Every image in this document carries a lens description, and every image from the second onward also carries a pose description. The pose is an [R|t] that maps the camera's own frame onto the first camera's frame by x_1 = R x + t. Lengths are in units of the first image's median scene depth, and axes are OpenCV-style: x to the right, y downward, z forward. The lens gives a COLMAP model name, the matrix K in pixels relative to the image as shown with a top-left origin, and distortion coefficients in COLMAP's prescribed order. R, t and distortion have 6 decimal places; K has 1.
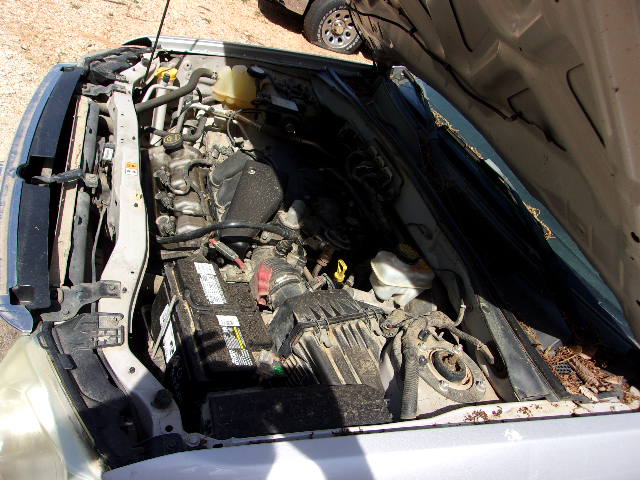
lens RADIAL K [[503.2, 0, 320.0], [0, 503.2, 240.0], [0, 0, 1]] dist [-0.000673, 0.011475]
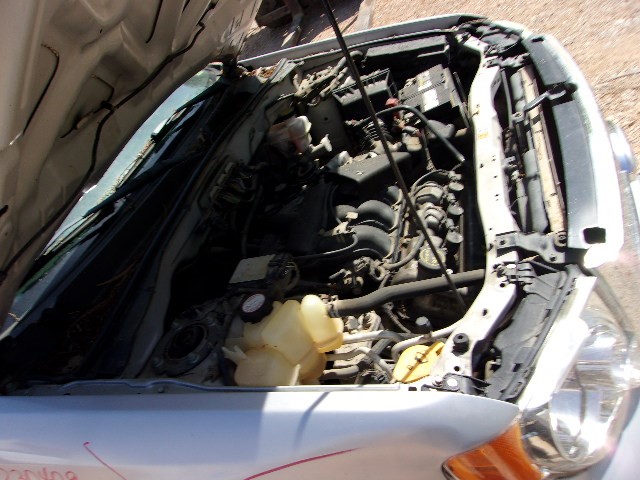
lens RADIAL K [[503.2, 0, 320.0], [0, 503.2, 240.0], [0, 0, 1]] dist [-0.000673, 0.011475]
pose [[-0.884663, -0.291585, 0.363798, -0.449948], [0.329310, 0.161571, 0.930296, -1.022652], [-0.330040, 0.942801, -0.046914, 1.161495]]
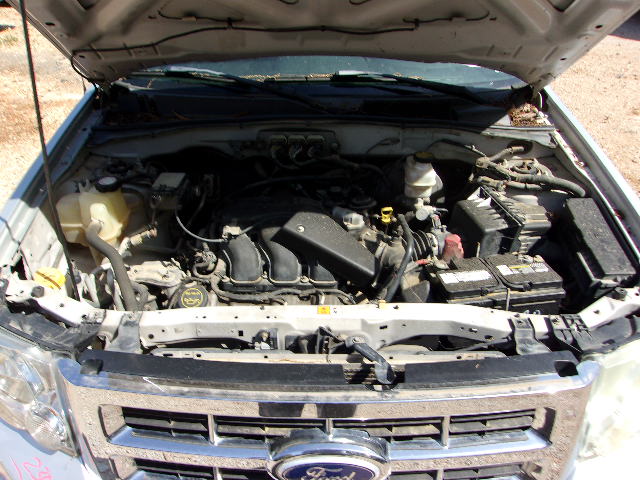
lens RADIAL K [[503.2, 0, 320.0], [0, 503.2, 240.0], [0, 0, 1]] dist [-0.000673, 0.011475]
pose [[0.267330, -0.801585, 0.534785, -0.653469], [0.633753, 0.564321, 0.529055, -0.605745], [-0.725873, 0.197489, 0.658867, 0.318804]]
